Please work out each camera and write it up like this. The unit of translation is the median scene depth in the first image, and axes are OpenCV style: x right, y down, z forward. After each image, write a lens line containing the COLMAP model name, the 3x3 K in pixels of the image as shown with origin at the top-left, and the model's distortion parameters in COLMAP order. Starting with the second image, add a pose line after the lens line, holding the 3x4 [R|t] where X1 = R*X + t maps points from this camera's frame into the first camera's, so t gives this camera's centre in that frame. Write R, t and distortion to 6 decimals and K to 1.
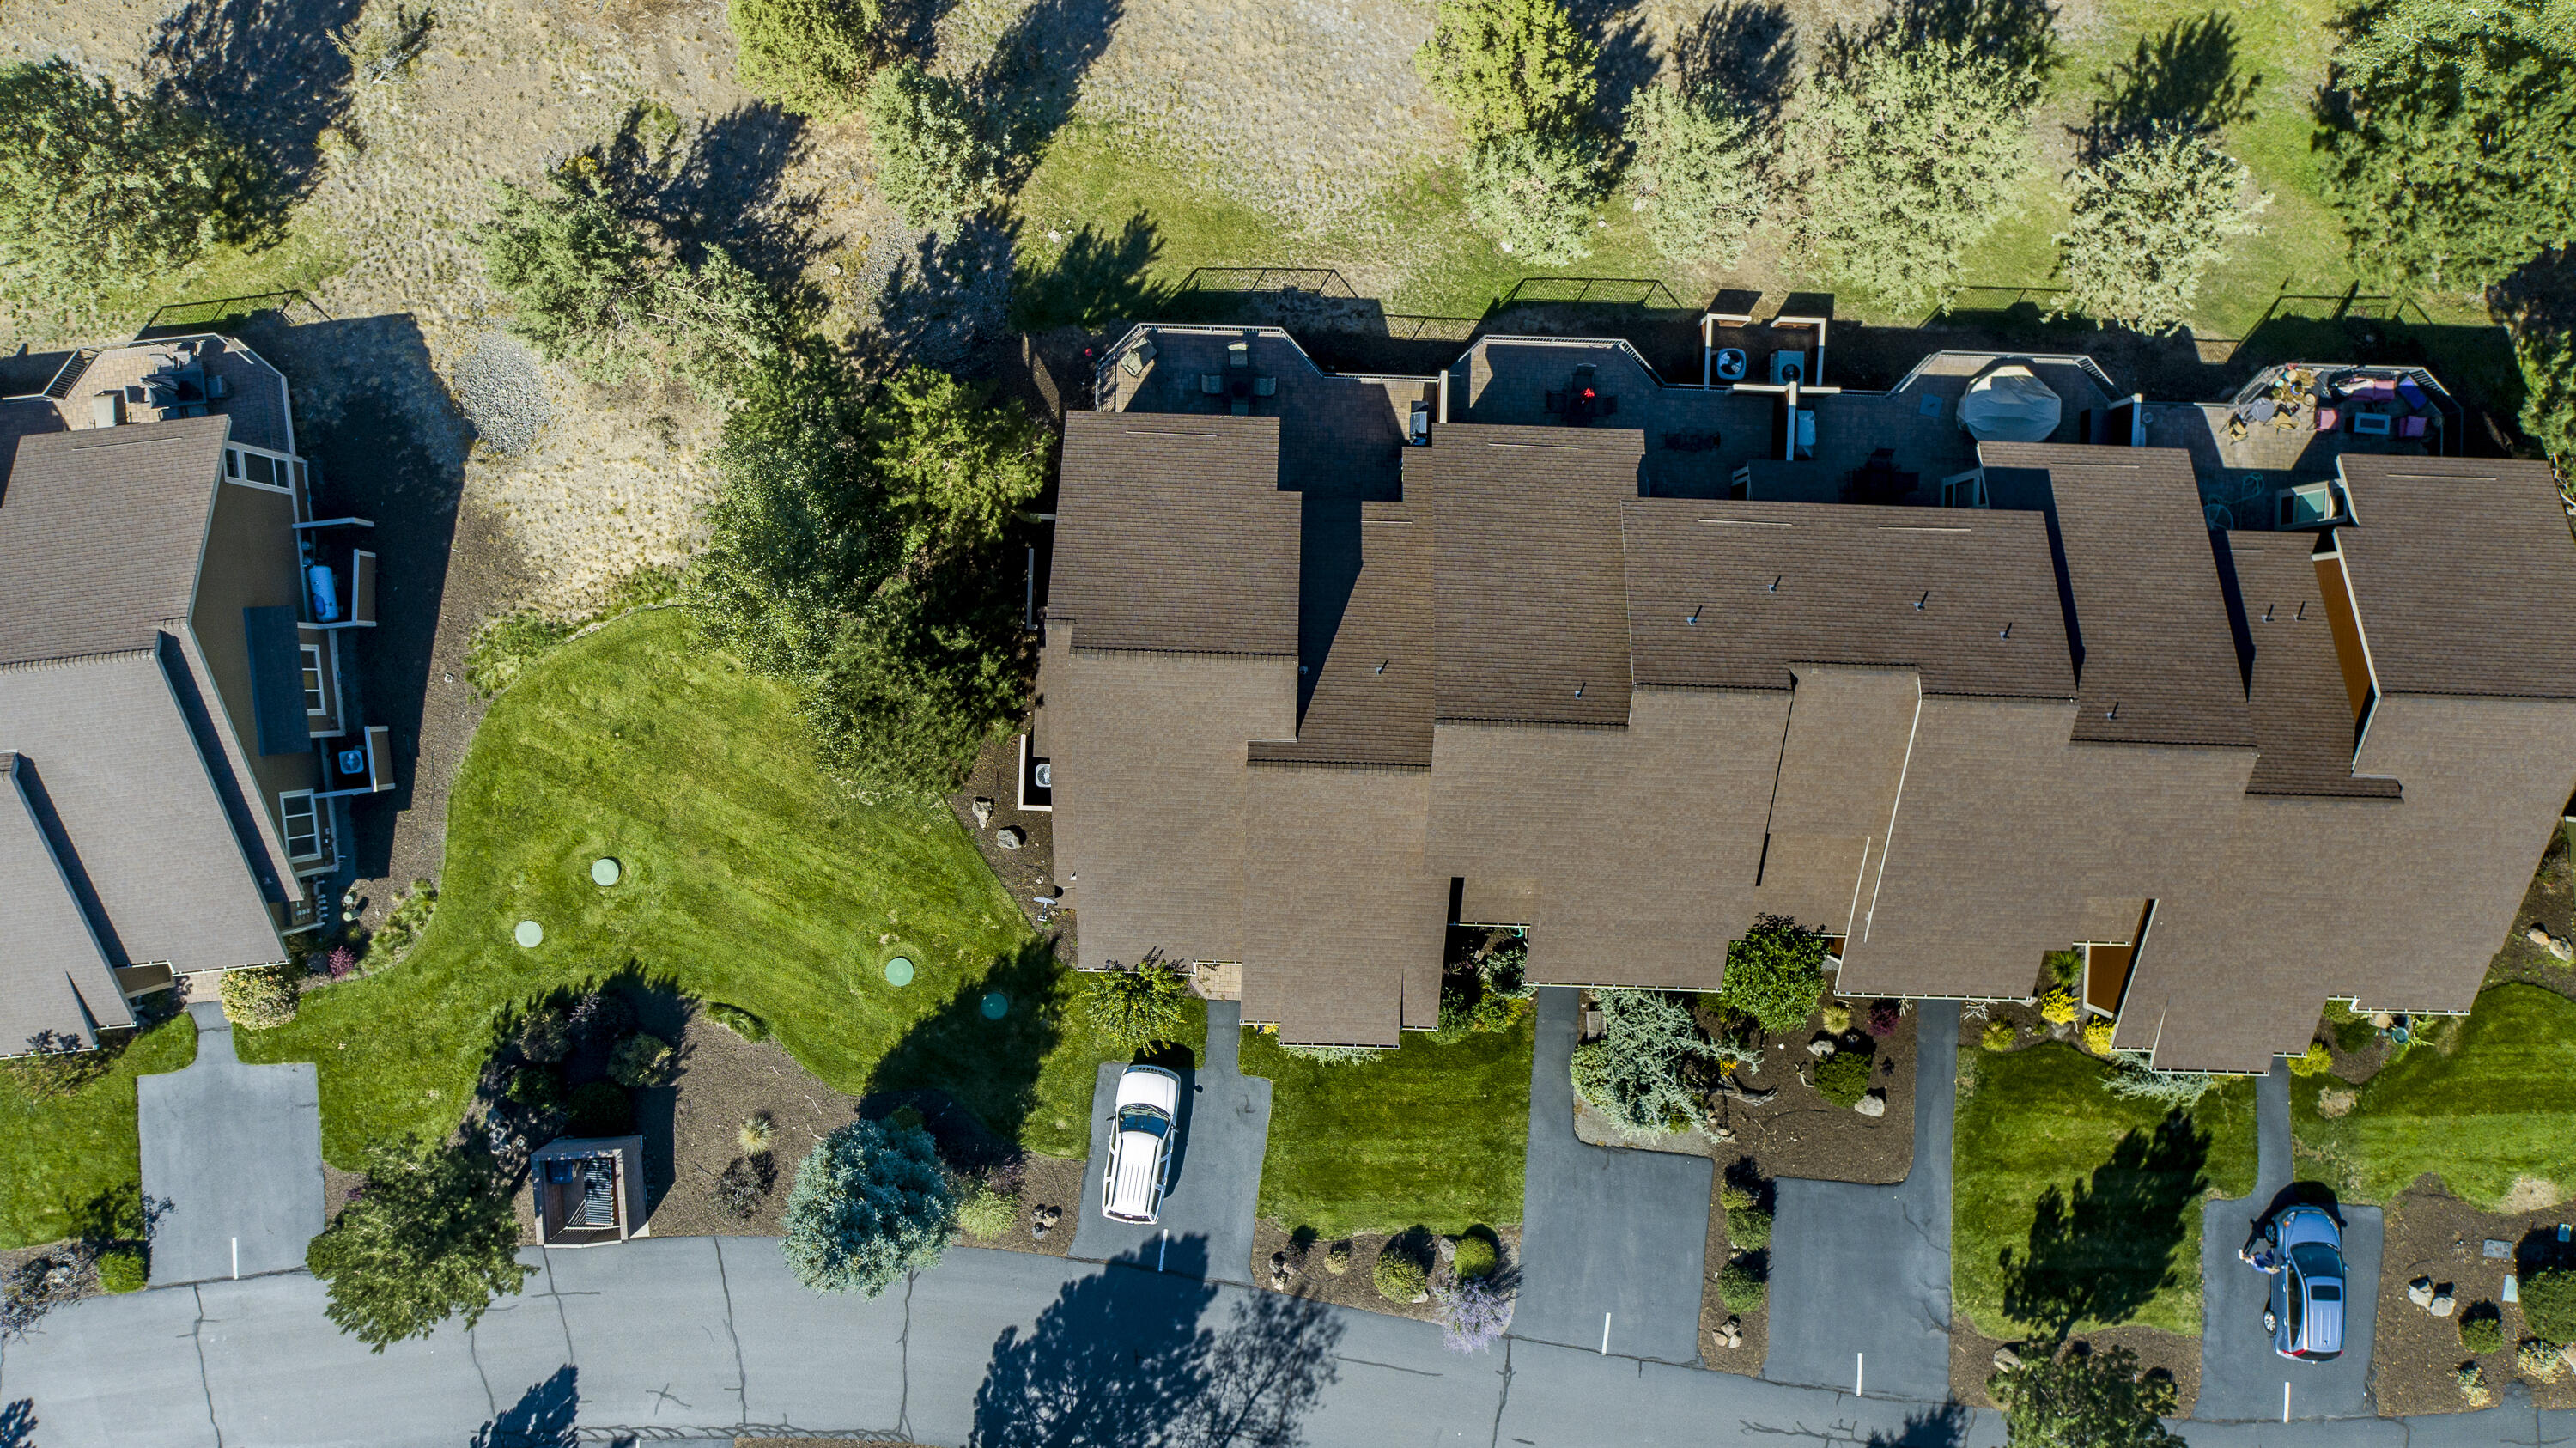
lens RADIAL K [[1773.0, 0, 1283.9], [0, 1773.0, 721.0], [0, 0, 1]] dist [-0.006321, 0.003280]
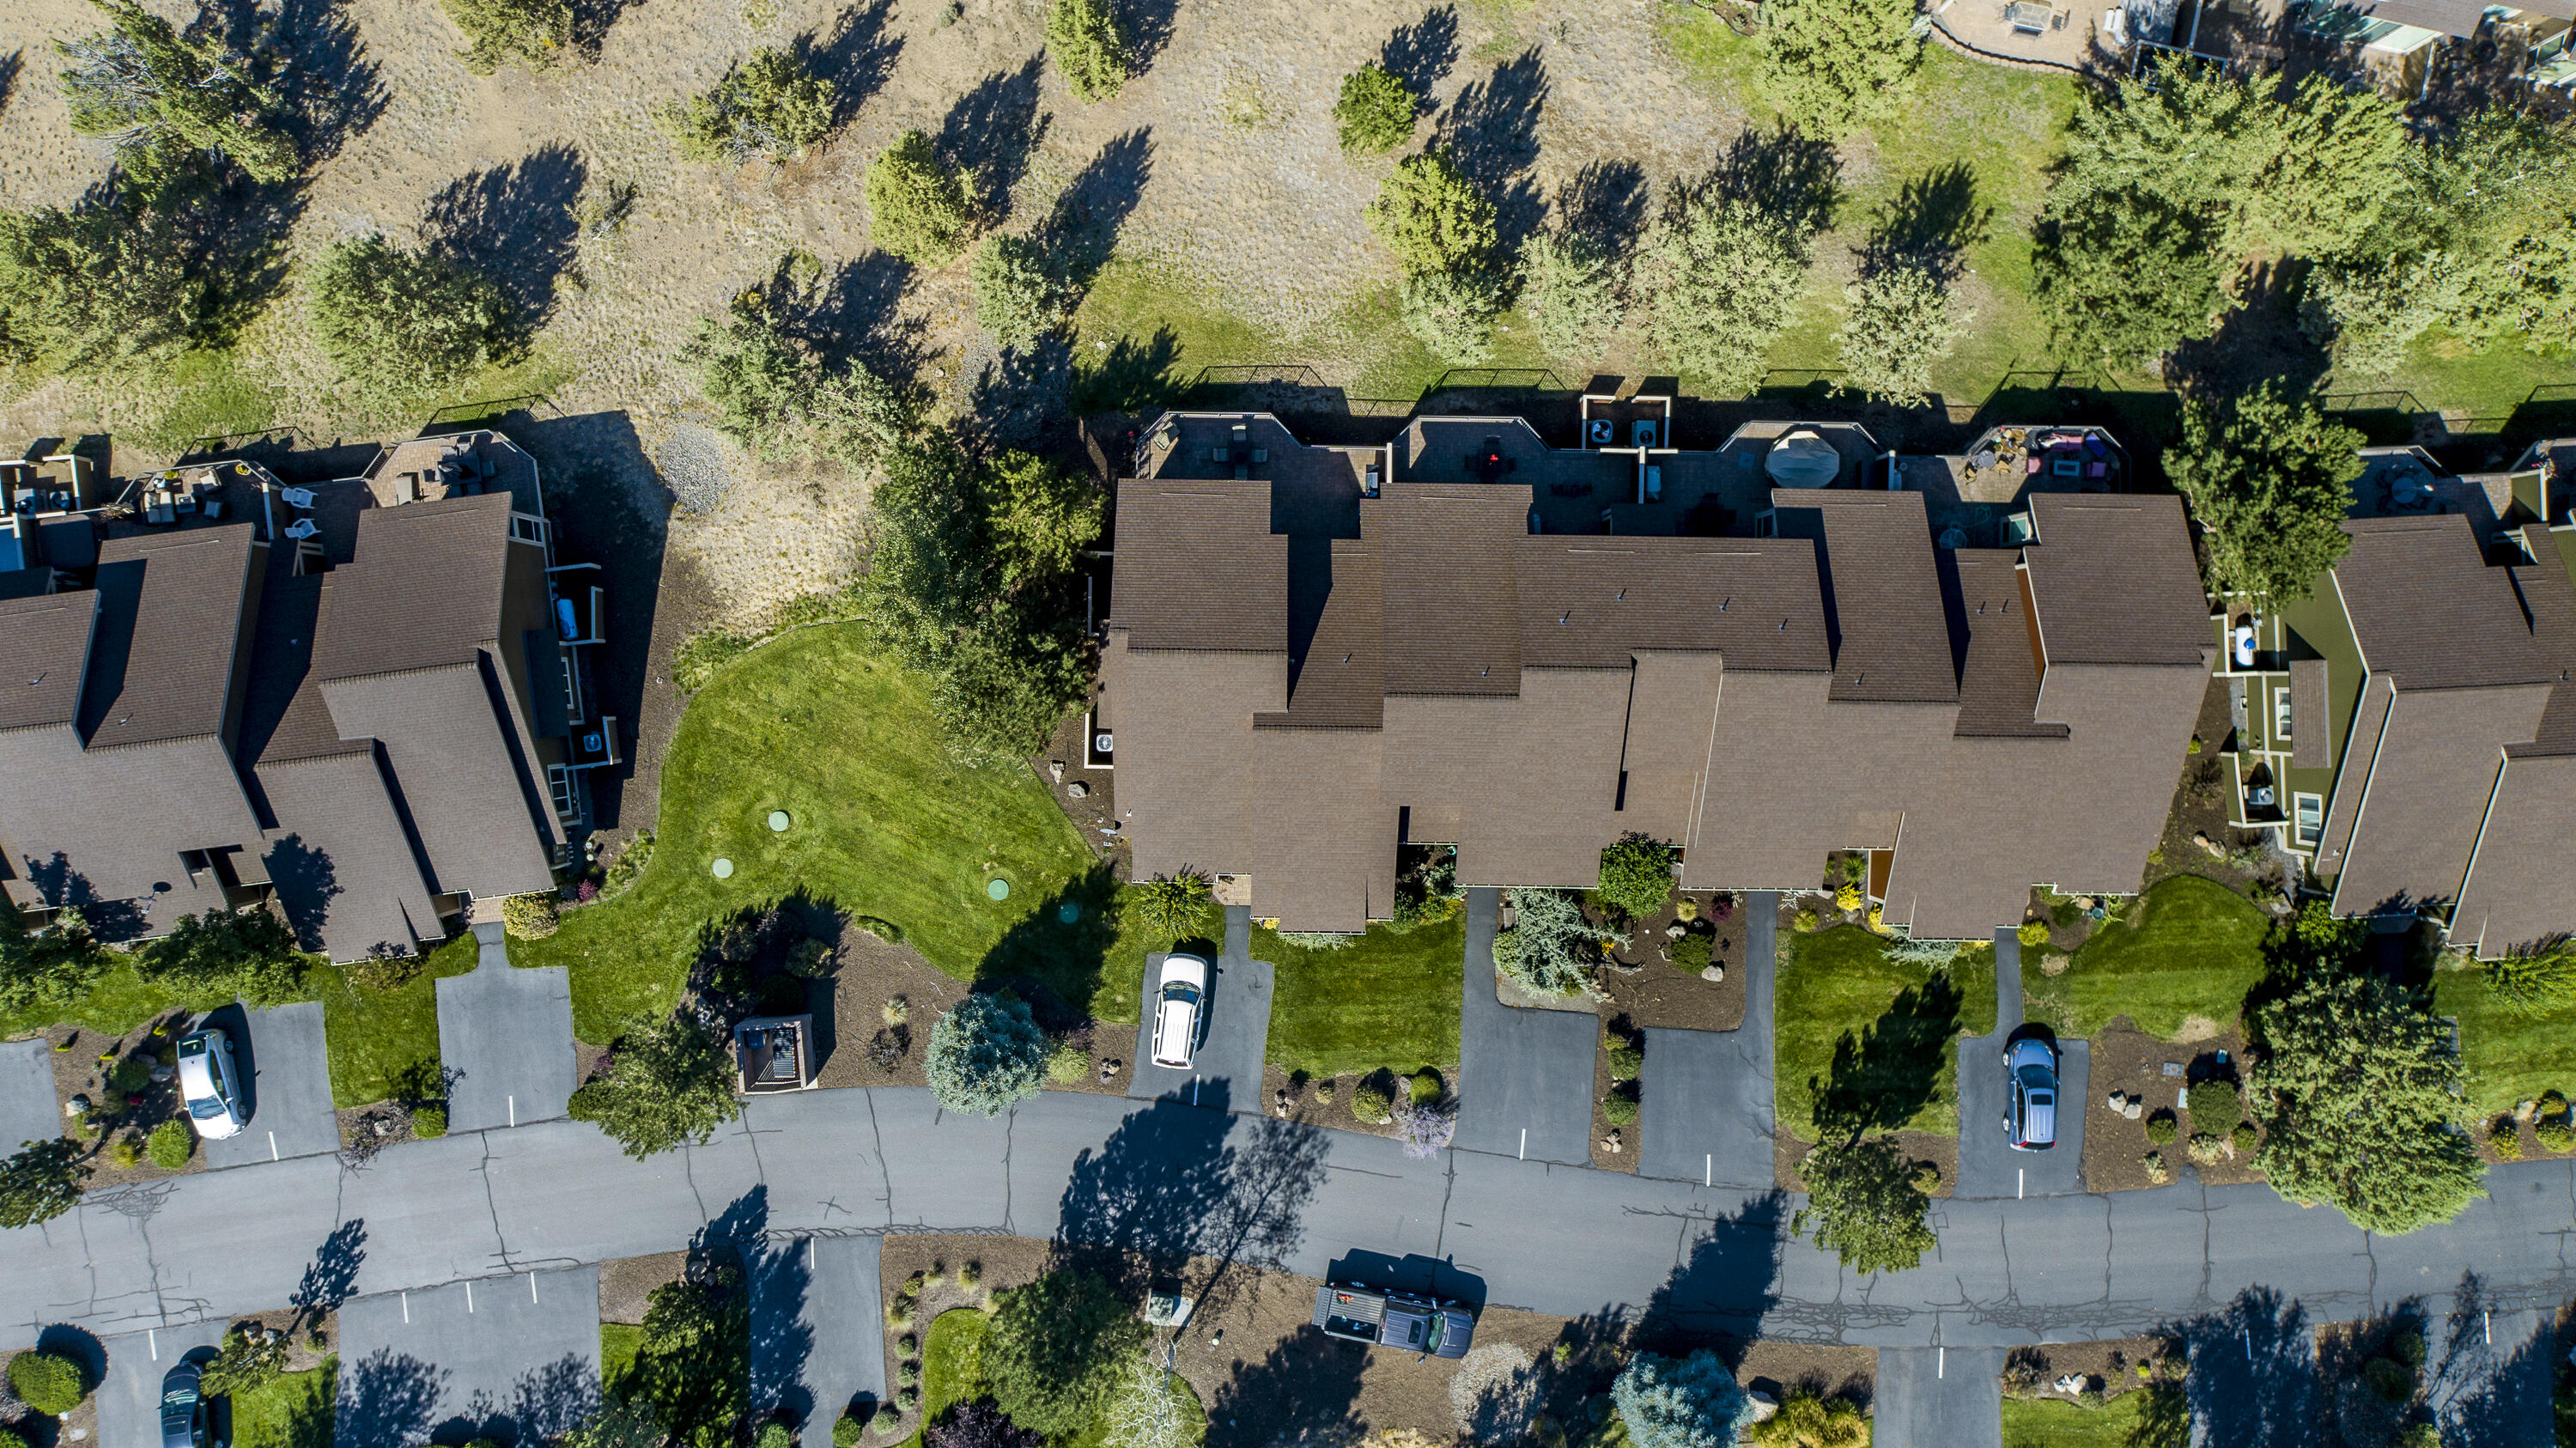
lens RADIAL K [[1773.0, 0, 1294.5], [0, 1773.0, 723.5], [0, 0, 1]] dist [-0.006321, 0.003280]
pose [[0.999735, -0.019177, 0.012762, -0.005133], [0.019171, 0.999816, 0.000593, 0.017631], [-0.012771, -0.000348, 0.999918, -0.363711]]
